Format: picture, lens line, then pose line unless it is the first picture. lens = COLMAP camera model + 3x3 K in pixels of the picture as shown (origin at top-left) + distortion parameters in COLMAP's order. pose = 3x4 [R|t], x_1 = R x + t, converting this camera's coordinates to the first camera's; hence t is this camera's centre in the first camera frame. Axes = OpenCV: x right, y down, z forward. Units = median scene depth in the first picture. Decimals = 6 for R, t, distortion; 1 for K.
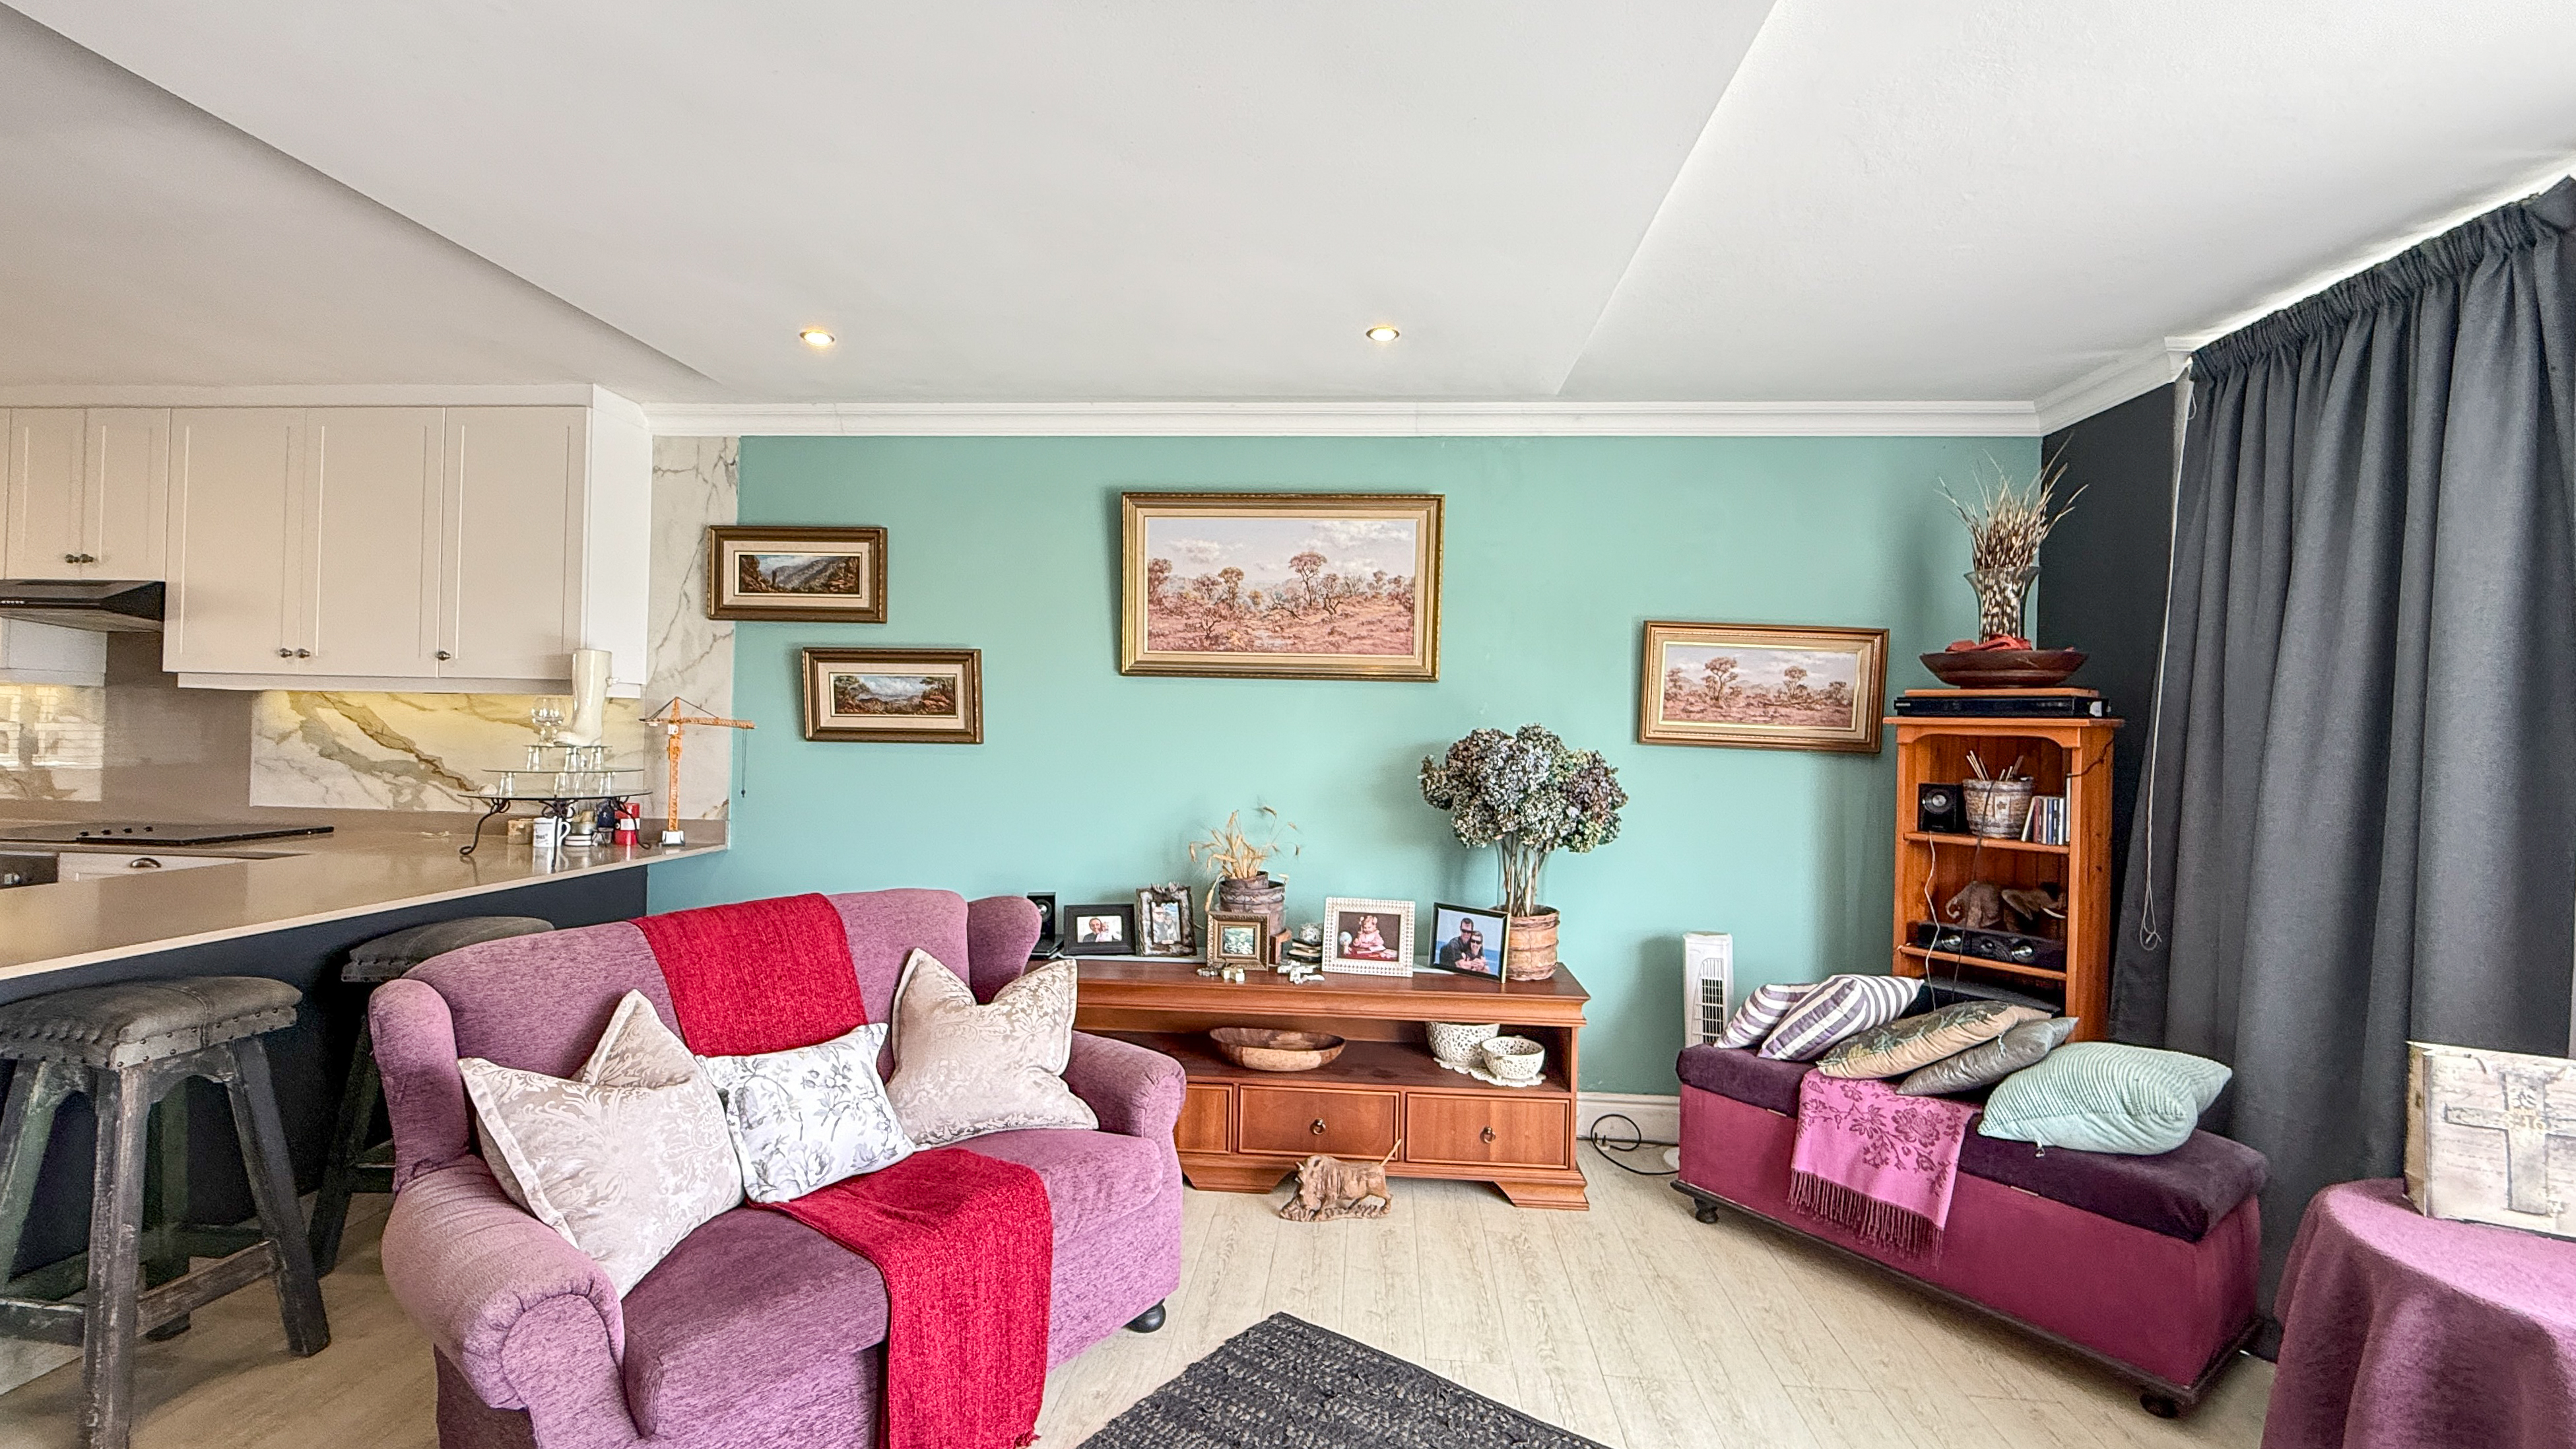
lens RADIAL K [[1062.6, 0, 1274.0], [0, 1062.6, 726.2], [0, 0, 1]] dist [-0.000148, -0.000561]
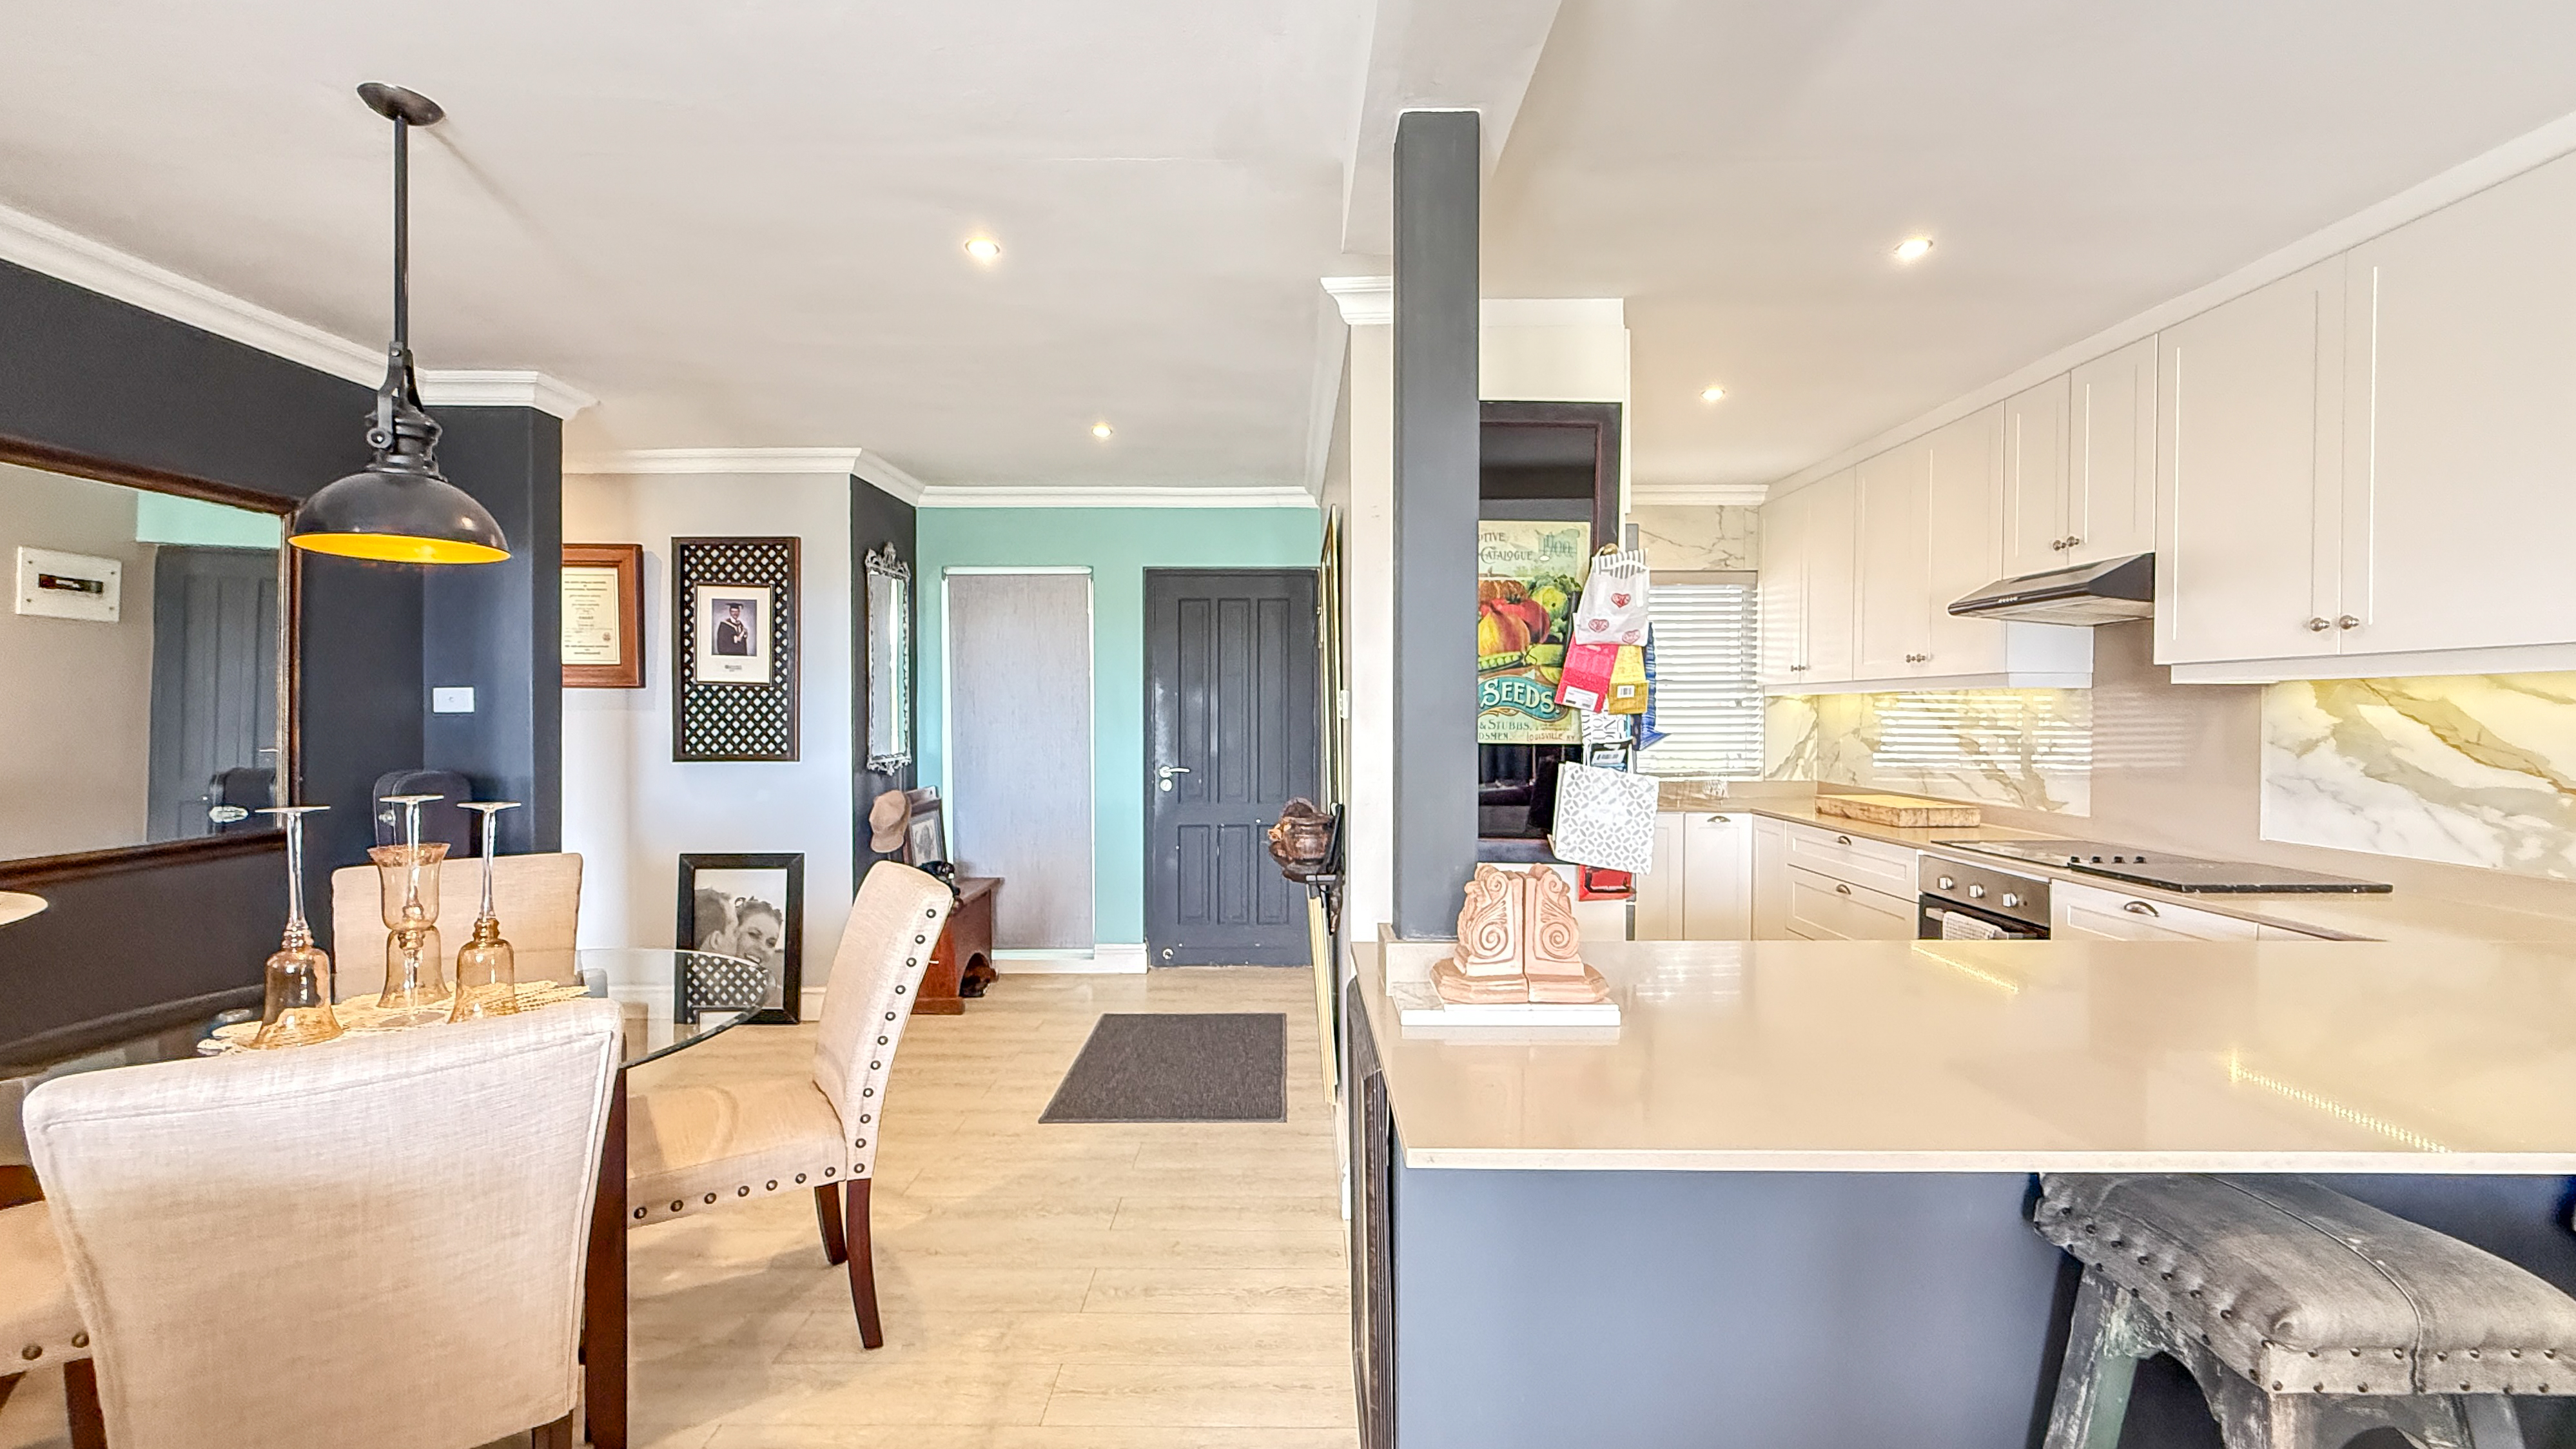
lens RADIAL K [[1032.2, 0, 1292.3], [0, 1032.2, 725.8], [0, 0, 1]] dist [0.000679, -0.000224]
pose [[0.079047, -0.009954, -0.996821, -0.306389], [0.004445, 0.999944, -0.009633, -0.000593], [0.996861, -0.003669, 0.079087, 0.276254]]
